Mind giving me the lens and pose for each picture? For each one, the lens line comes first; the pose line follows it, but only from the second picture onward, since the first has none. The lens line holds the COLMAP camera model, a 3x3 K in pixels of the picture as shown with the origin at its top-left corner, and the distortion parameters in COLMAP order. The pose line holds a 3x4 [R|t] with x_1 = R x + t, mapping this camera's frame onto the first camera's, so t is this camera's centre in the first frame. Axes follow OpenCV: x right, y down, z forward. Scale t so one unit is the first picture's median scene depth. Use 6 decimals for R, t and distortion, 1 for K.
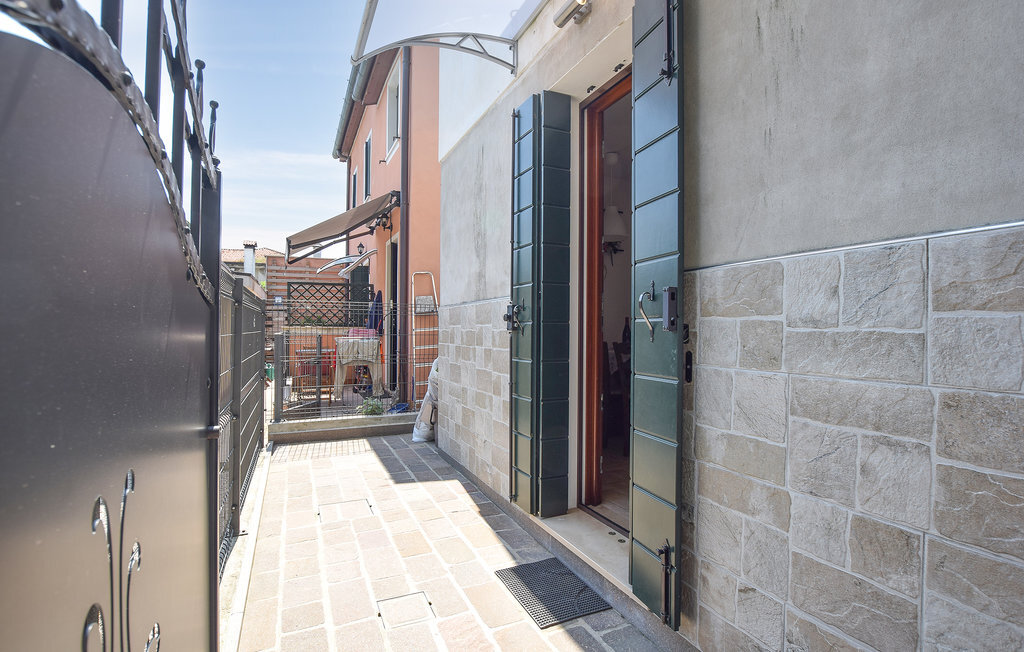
lens RADIAL K [[474.8, 0, 514.1], [0, 474.8, 326.1], [0, 0, 1]] dist [-0.026342, 0.002878]
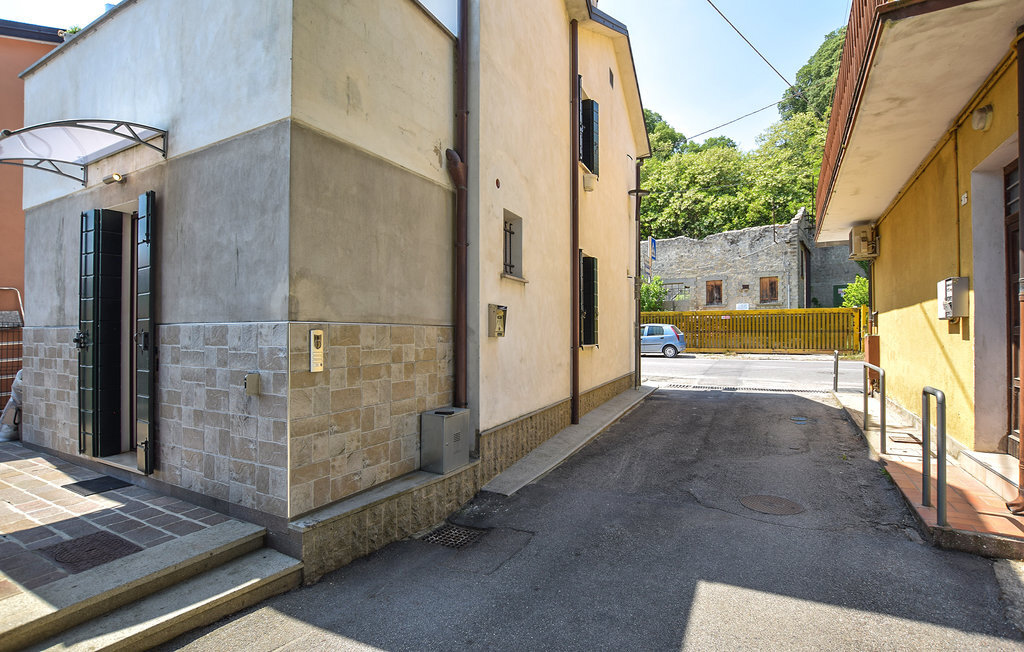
lens RADIAL K [[474.8, 0, 515.7], [0, 474.8, 328.4], [0, 0, 1]] dist [-0.026342, 0.002878]
pose [[0.800952, -0.000196, 0.598728, 0.203796], [0.001045, 0.999999, -0.001071, -0.047478], [-0.598727, 0.001483, 0.800952, -1.004952]]
